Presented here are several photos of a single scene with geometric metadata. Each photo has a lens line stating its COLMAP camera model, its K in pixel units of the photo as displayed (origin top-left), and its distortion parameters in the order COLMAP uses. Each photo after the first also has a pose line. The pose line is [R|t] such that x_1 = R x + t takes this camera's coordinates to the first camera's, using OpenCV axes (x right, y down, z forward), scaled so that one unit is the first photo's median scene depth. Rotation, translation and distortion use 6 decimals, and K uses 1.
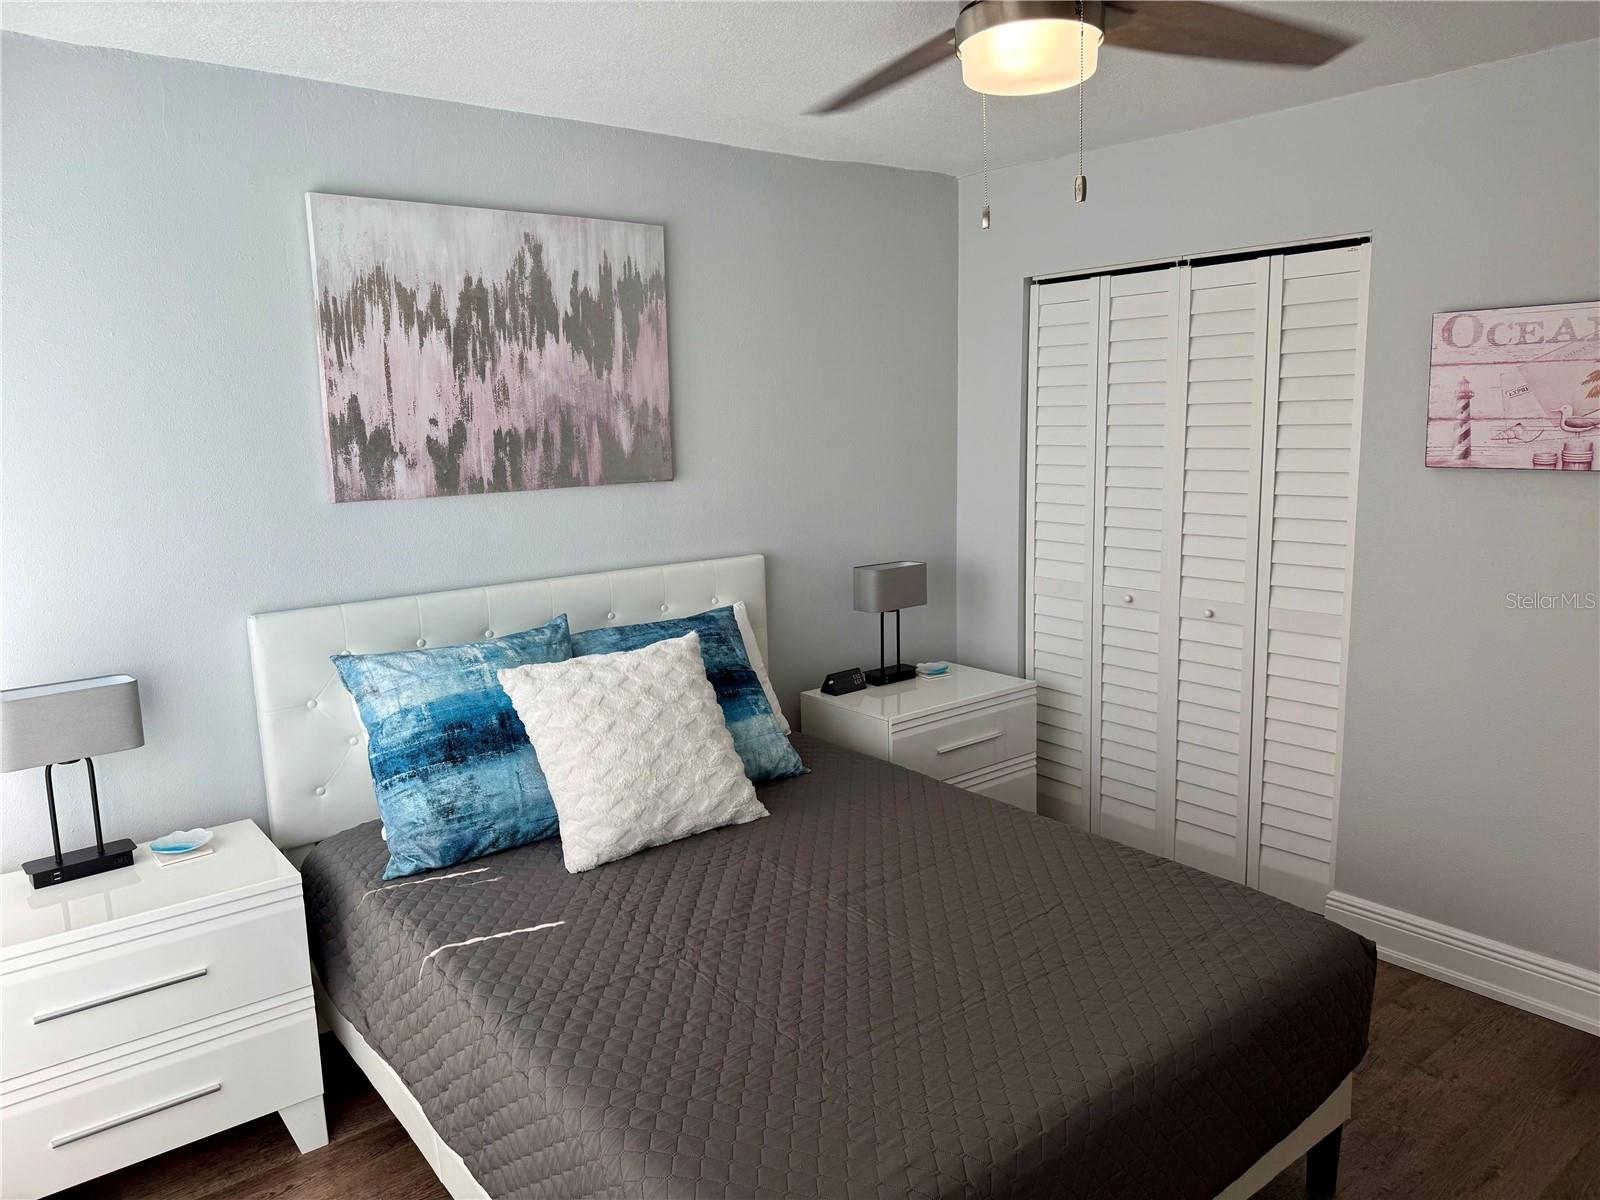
lens RADIAL K [[1123.9, 0, 815.0], [0, 1123.9, 582.4], [0, 0, 1]] dist [0.096769, -0.116600]
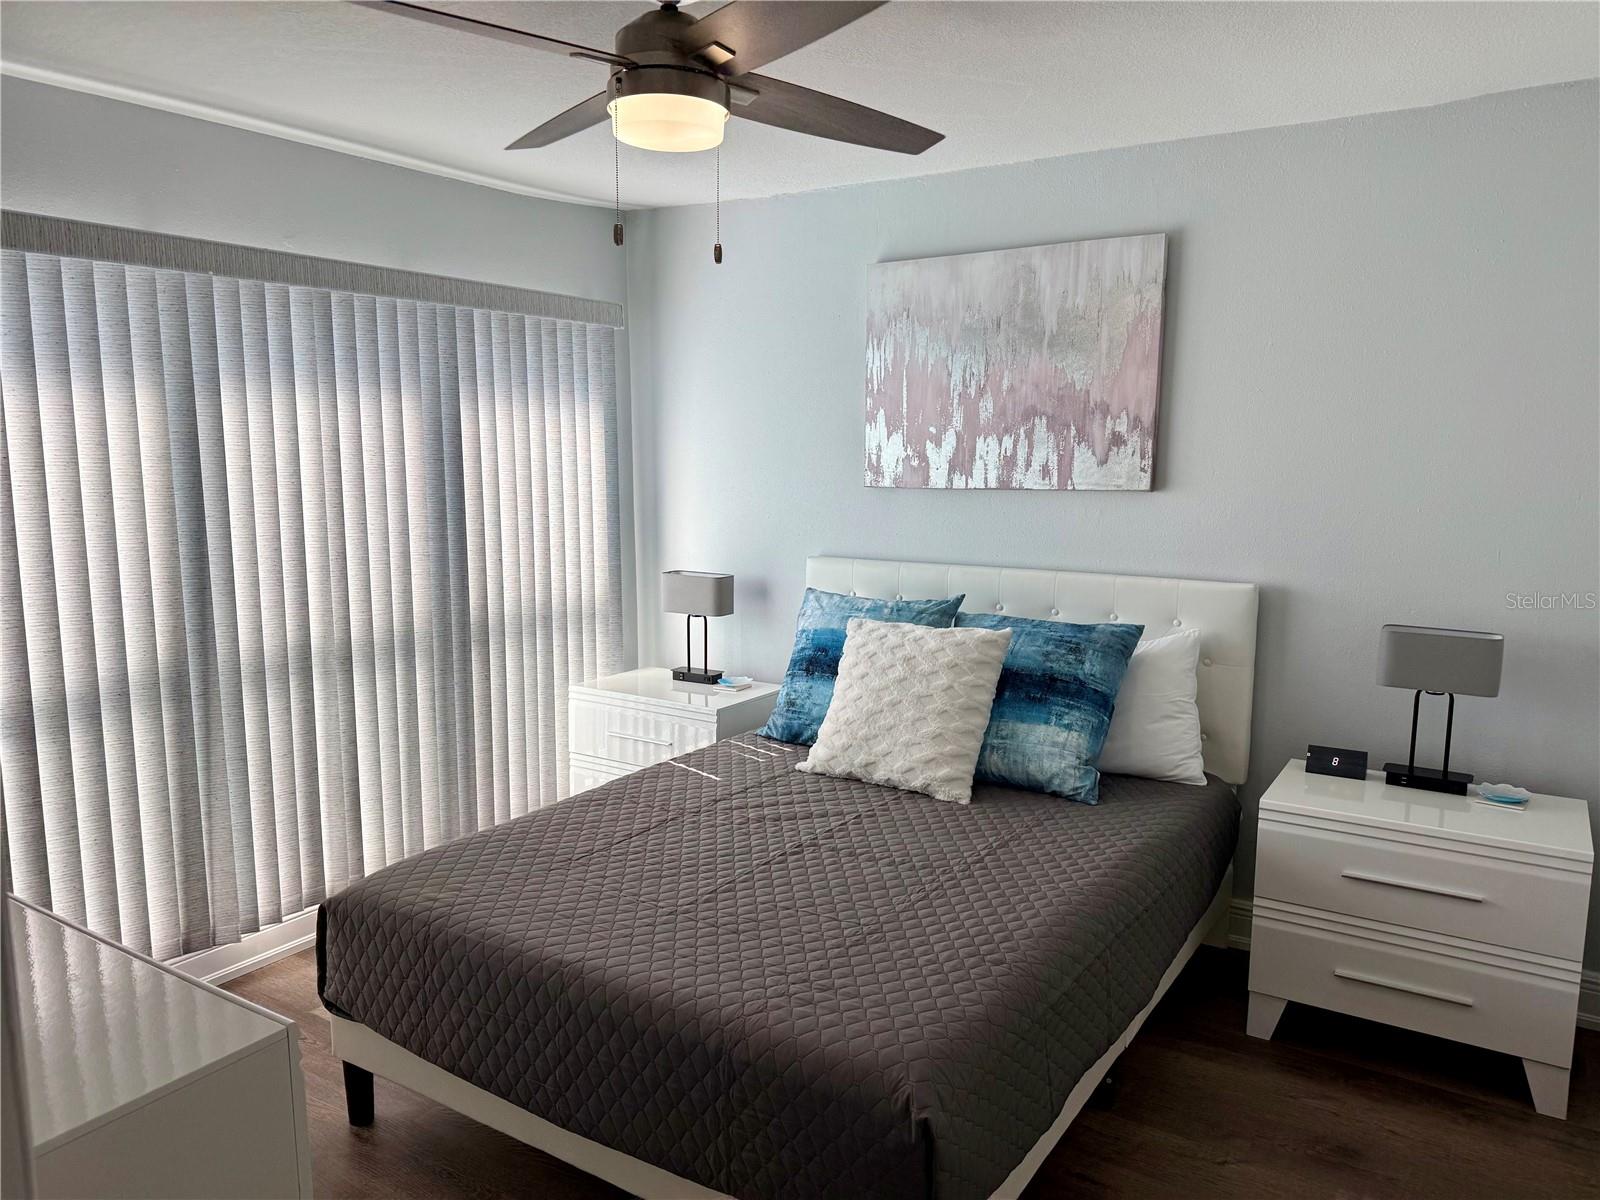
lens RADIAL K [[1123.9, 0, 809.4], [0, 1123.9, 606.3], [0, 0, 1]] dist [0.096769, -0.116600]
pose [[0.310281, 0.161283, -0.936864, 0.863247], [-0.154665, 0.980937, 0.117647, -0.075754], [0.937979, 0.108396, 0.329311, 0.489615]]
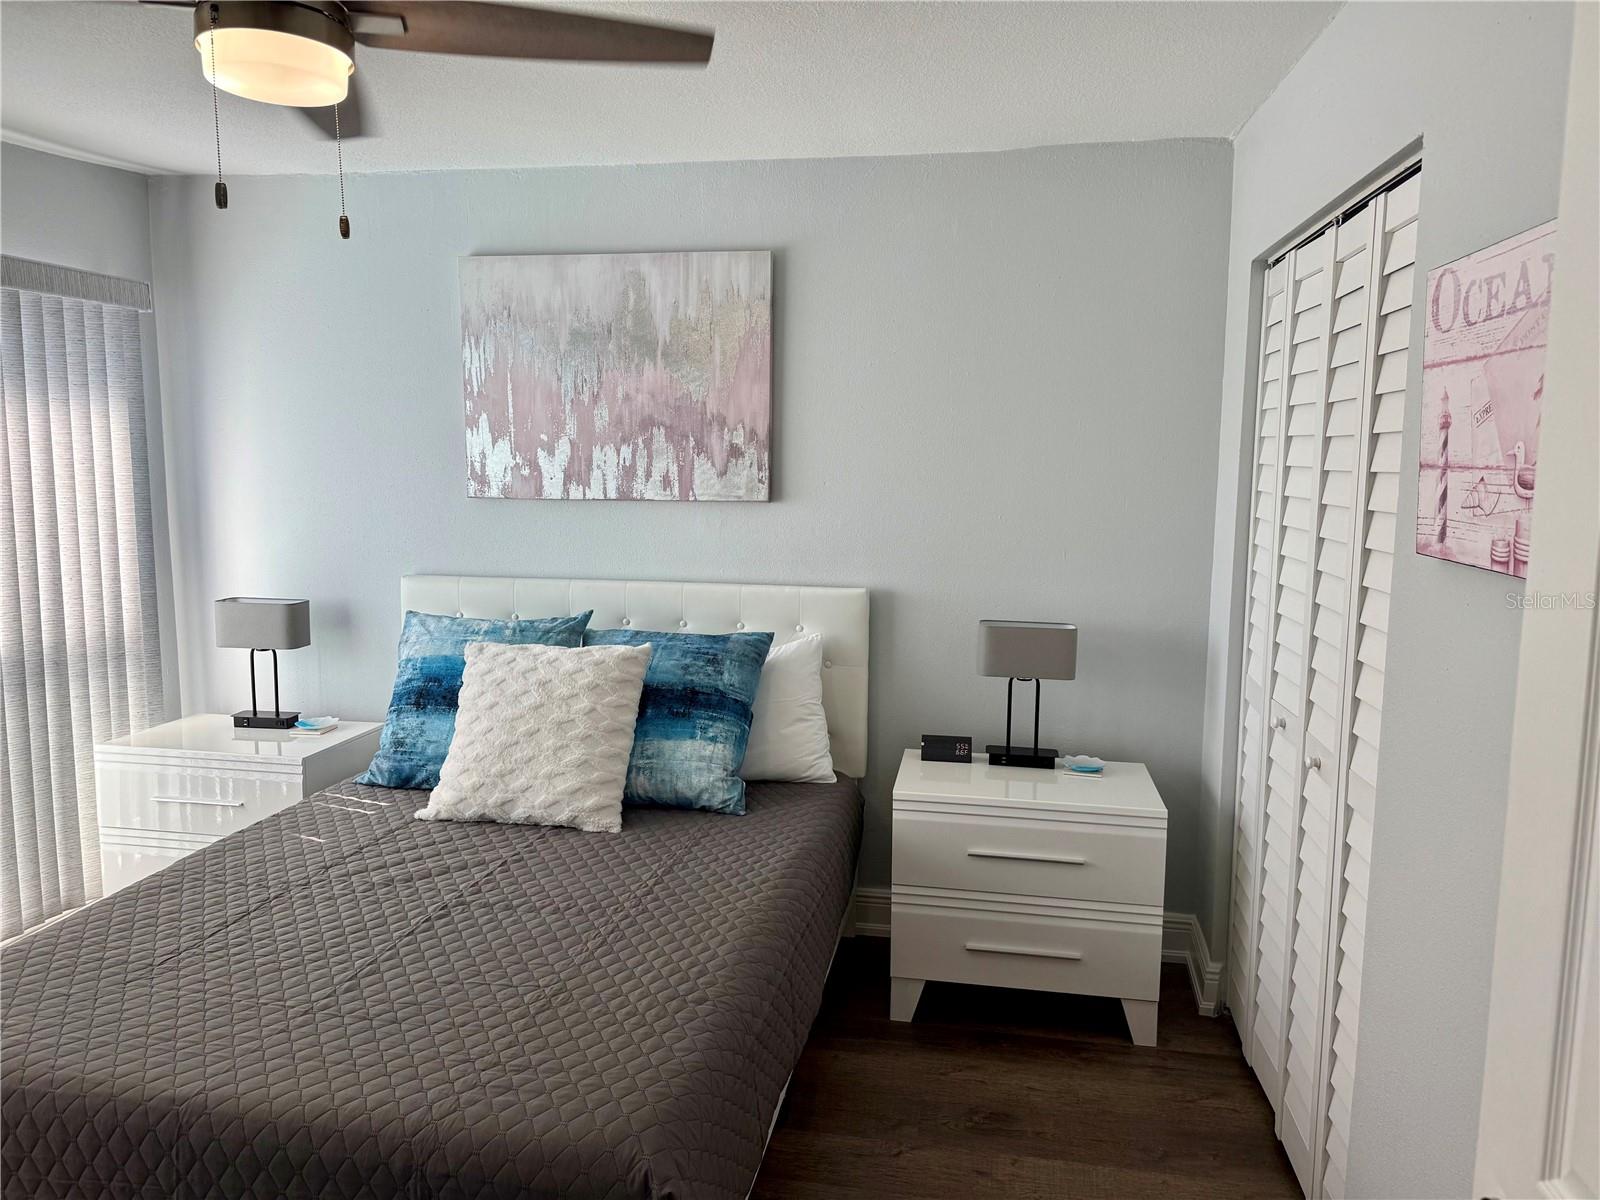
lens RADIAL K [[1123.9, 0, 797.5], [0, 1123.9, 592.3], [0, 0, 1]] dist [0.096769, -0.116600]
pose [[0.653115, 0.121862, -0.747389, 0.776640], [-0.139992, 0.989385, 0.038986, -0.064552], [0.744206, 0.079166, 0.663242, 0.433065]]
